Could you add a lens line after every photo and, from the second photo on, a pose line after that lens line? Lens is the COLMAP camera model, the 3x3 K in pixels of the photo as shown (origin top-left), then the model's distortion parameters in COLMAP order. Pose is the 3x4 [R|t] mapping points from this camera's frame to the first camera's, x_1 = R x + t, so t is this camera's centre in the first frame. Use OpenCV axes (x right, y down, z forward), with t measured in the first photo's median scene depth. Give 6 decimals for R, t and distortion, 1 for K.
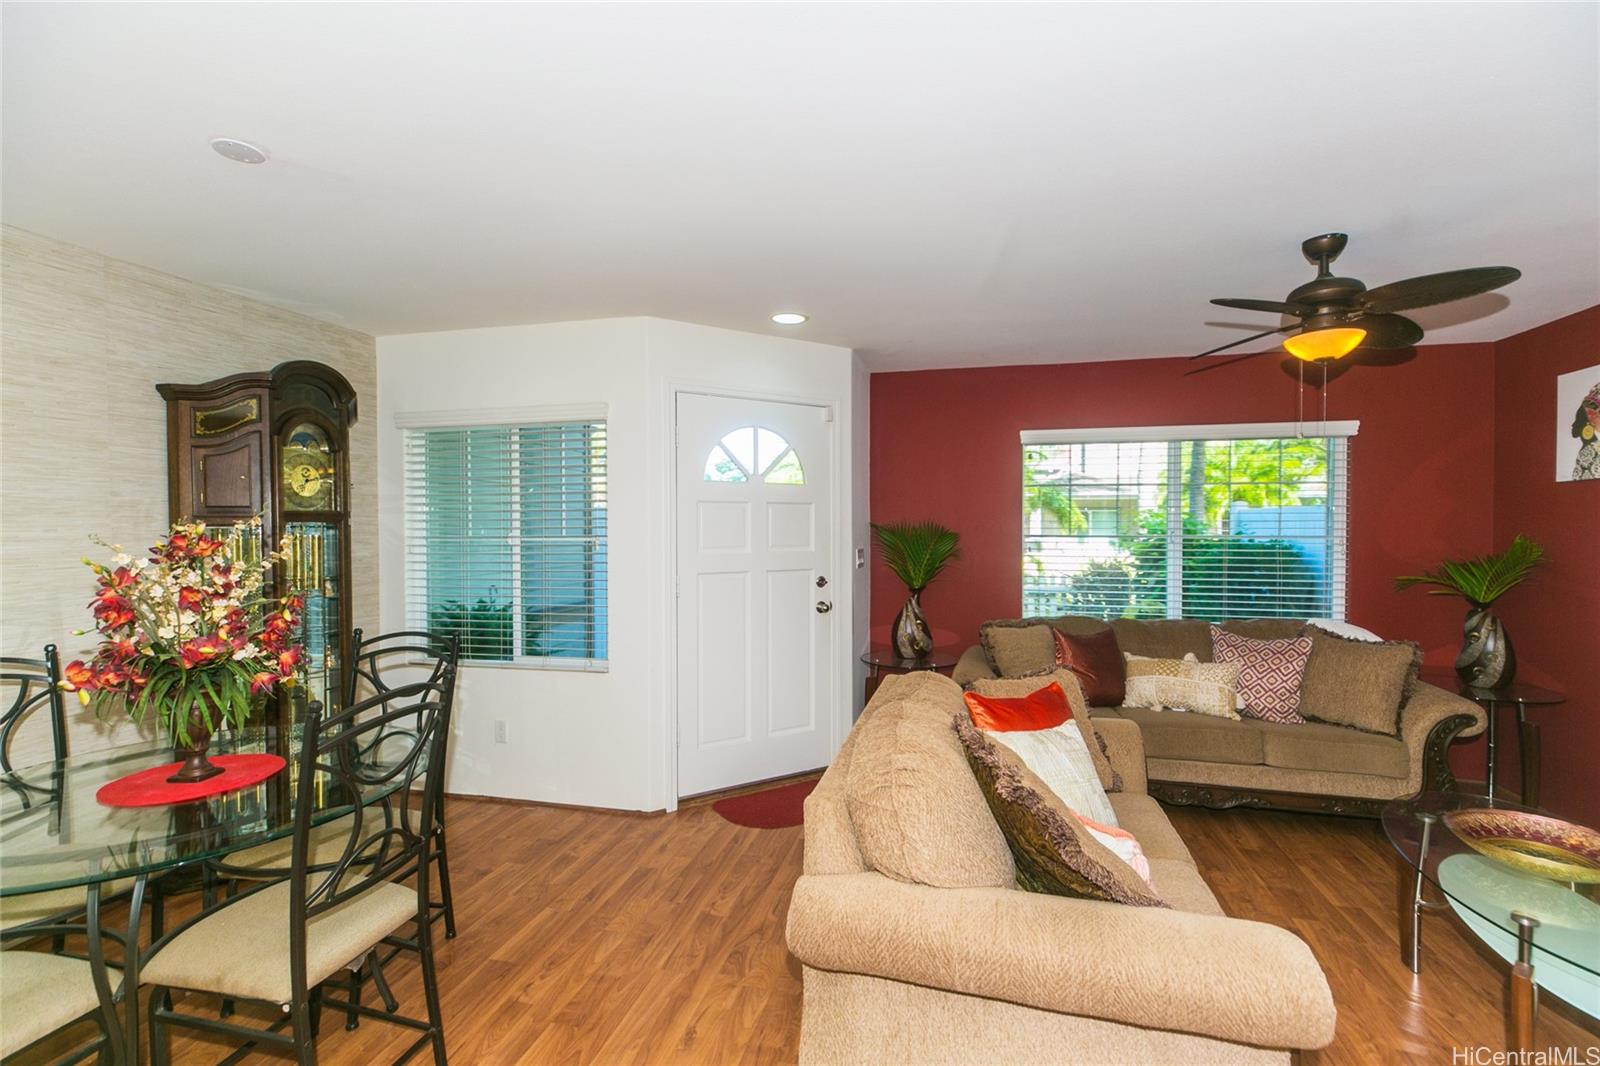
lens RADIAL K [[720.6, 0, 805.2], [0, 720.6, 535.6], [0, 0, 1]] dist [0.022107, -0.010814]
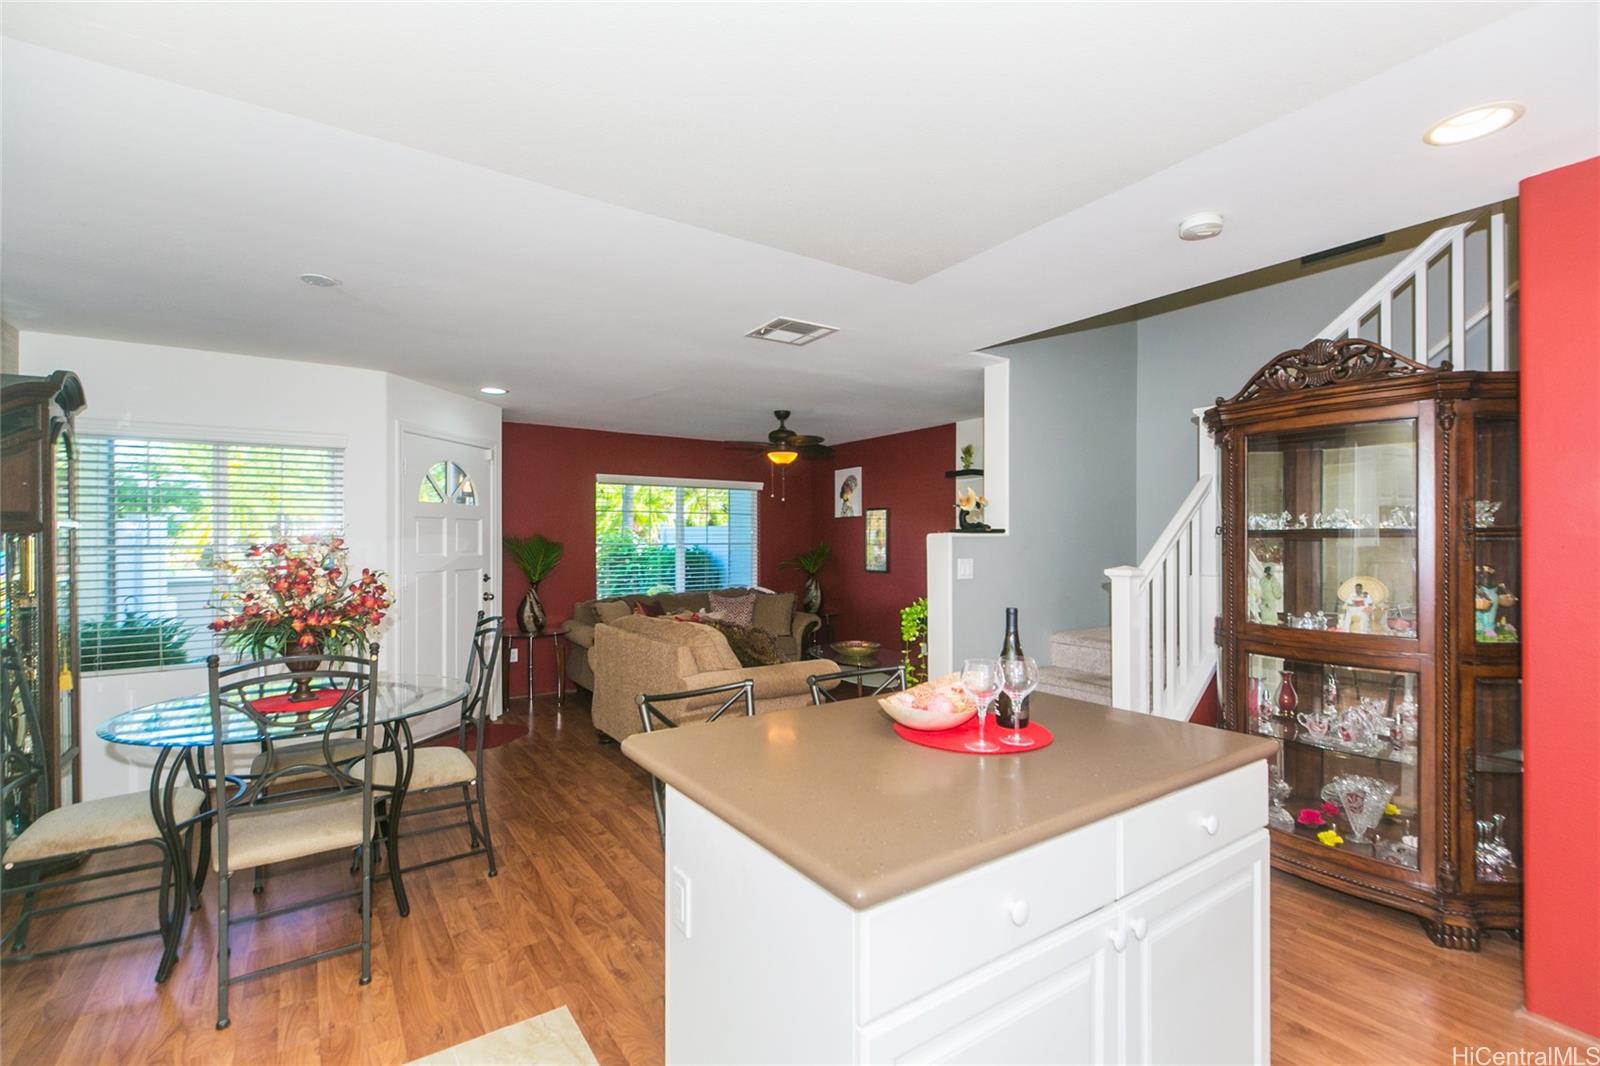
lens RADIAL K [[720.6, 0, 805.2], [0, 720.6, 535.6], [0, 0, 1]] dist [0.022107, -0.010814]
pose [[0.669407, 0.003949, 0.742885, -0.641431], [0.011657, 0.999807, -0.015819, 0.014390], [-0.742804, 0.019249, 0.669232, -0.392530]]
